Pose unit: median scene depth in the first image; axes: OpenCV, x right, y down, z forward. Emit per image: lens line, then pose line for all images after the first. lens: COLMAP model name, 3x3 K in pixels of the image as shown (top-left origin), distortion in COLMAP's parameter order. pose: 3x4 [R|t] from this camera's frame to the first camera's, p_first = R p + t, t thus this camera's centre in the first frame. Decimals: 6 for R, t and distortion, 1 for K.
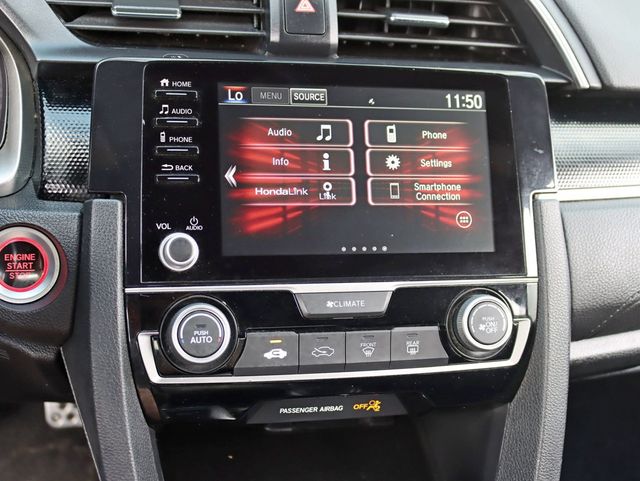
lens RADIAL K [[880.5, 0, 320.0], [0, 880.5, 240.5], [0, 0, 1]] dist [-0.050735, -0.036815]
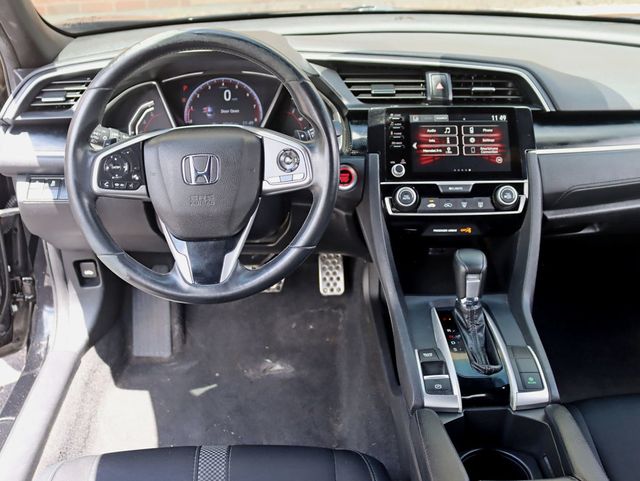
lens RADIAL K [[736.8, 0, 320.0], [0, 736.8, 240.5], [0, 0, 1]] dist [-0.128719, 0.007802]
pose [[0.978312, -0.018423, -0.206317, 0.082890], [0.008537, 0.998777, -0.048705, 0.340549], [0.206962, 0.045887, 0.977272, -1.363223]]
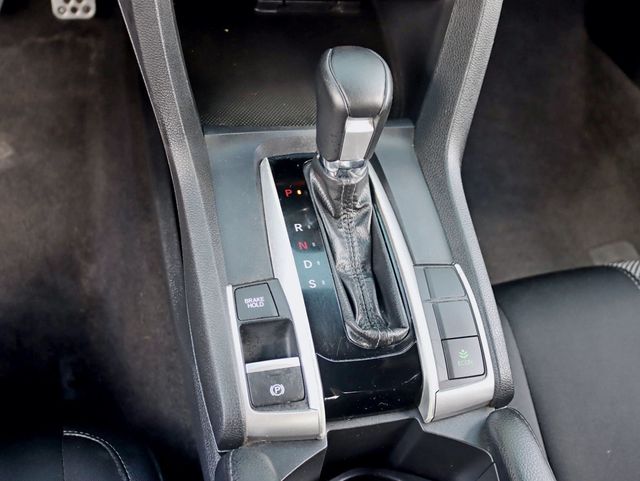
lens RADIAL K [[802.0, 0, 311.4], [0, 802.0, 240.5], [0, 0, 1]] dist [-0.093463, -0.001938]
pose [[0.997707, 0.037941, 0.056047, -0.041309], [-0.057947, 0.906732, 0.417708, 0.049457], [-0.034972, -0.419998, 0.906851, -0.159516]]
